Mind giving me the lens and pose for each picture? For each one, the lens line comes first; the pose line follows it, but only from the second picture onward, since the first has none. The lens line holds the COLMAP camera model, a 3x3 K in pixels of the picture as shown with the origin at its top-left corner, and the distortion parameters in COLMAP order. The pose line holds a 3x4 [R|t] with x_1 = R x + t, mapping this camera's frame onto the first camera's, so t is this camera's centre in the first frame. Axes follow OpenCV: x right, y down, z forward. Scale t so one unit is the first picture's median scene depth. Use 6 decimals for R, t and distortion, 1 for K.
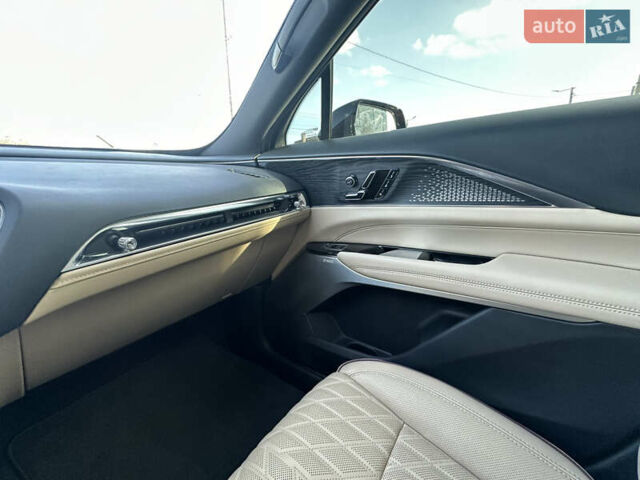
lens RADIAL K [[255.0, 0, 320.0], [0, 255.0, 240.0], [0, 0, 1]] dist [-0.002014, 0.000089]
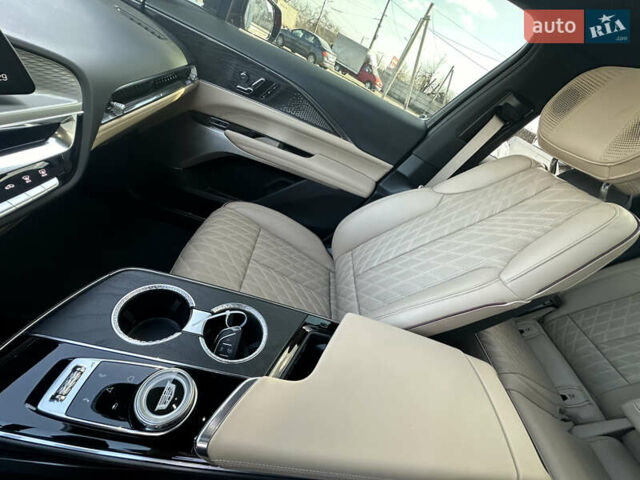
lens RADIAL K [[258.3, 0, 317.8], [0, 258.3, 239.2], [0, 0, 1]] dist [-0.001282, 0.000306]
pose [[0.745095, -0.048134, 0.665219, -0.545816], [-0.275007, 0.886487, 0.372173, -0.088482], [-0.607622, -0.460244, 0.647280, -0.515715]]
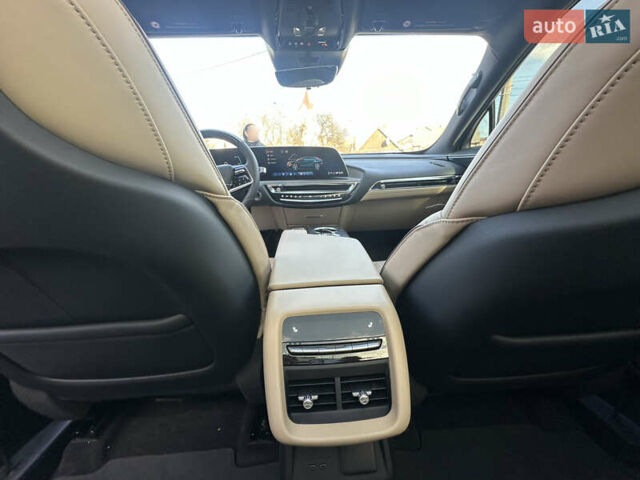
lens RADIAL K [[255.0, 0, 320.0], [0, 255.0, 240.0], [0, 0, 1]] dist [-0.002014, 0.000089]
pose [[0.639737, 0.220055, -0.736419, 0.798636], [-0.191869, 0.973526, 0.124228, 0.272267], [0.744260, 0.061823, 0.665022, -1.078016]]
